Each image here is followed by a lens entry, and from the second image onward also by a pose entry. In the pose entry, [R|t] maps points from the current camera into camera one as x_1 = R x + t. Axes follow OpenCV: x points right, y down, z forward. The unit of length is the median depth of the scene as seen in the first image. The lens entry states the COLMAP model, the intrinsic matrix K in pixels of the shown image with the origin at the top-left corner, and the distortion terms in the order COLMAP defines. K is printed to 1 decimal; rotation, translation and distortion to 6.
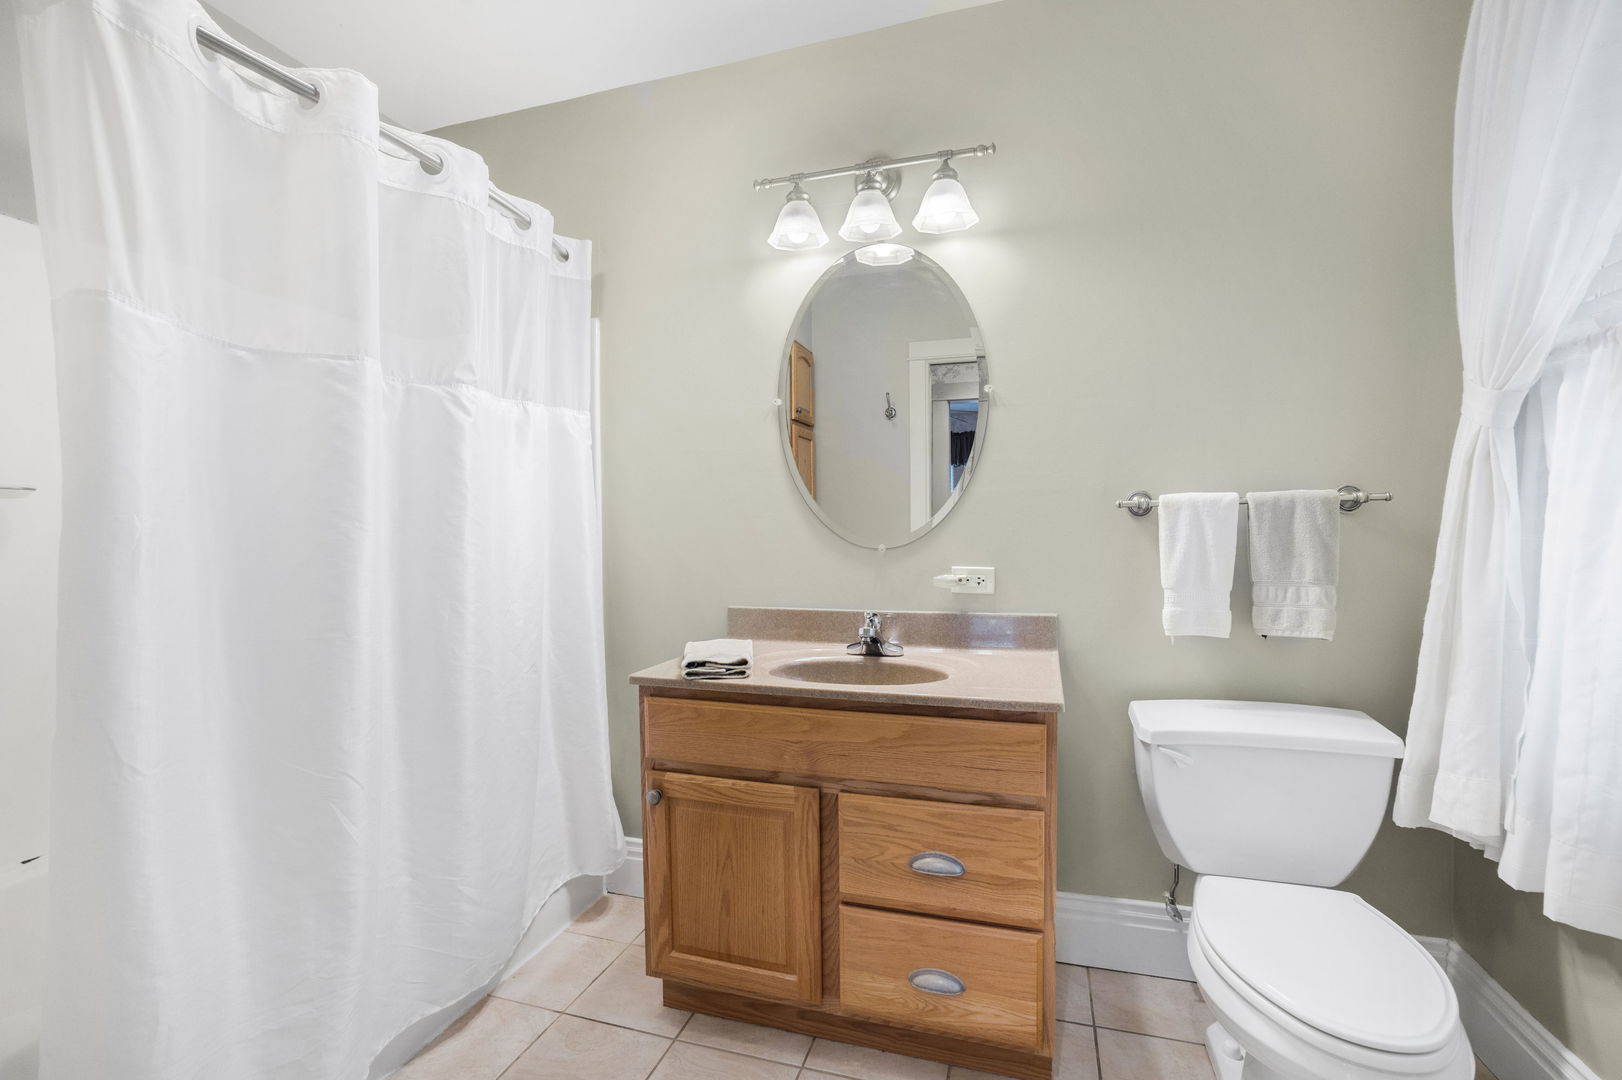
lens RADIAL K [[851.2, 0, 811.2], [0, 851.2, 532.8], [0, 0, 1]] dist [-0.049317, 0.001768]
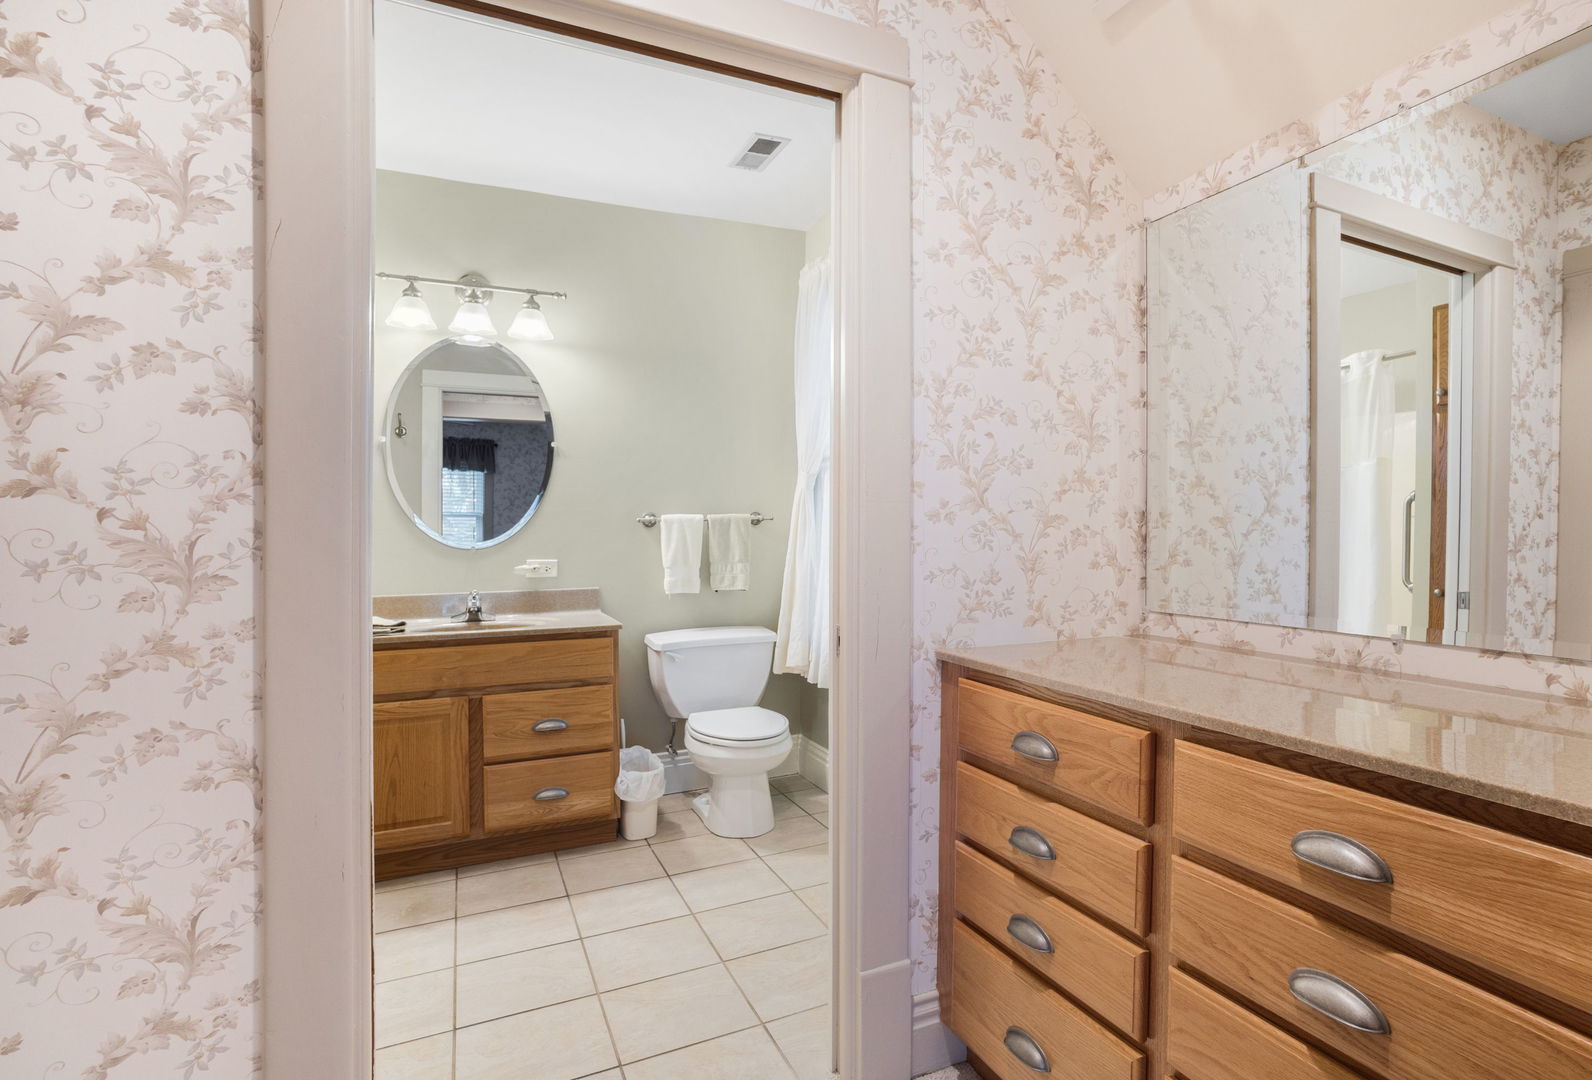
lens RADIAL K [[742.0, 0, 795.9], [0, 742.0, 541.8], [0, 0, 1]] dist [-0.001872, -0.000104]
pose [[0.820601, -0.003373, 0.571491, -0.272055], [0.003604, 0.999993, 0.000728, 0.012136], [-0.571490, 0.001462, 0.820608, -0.483100]]
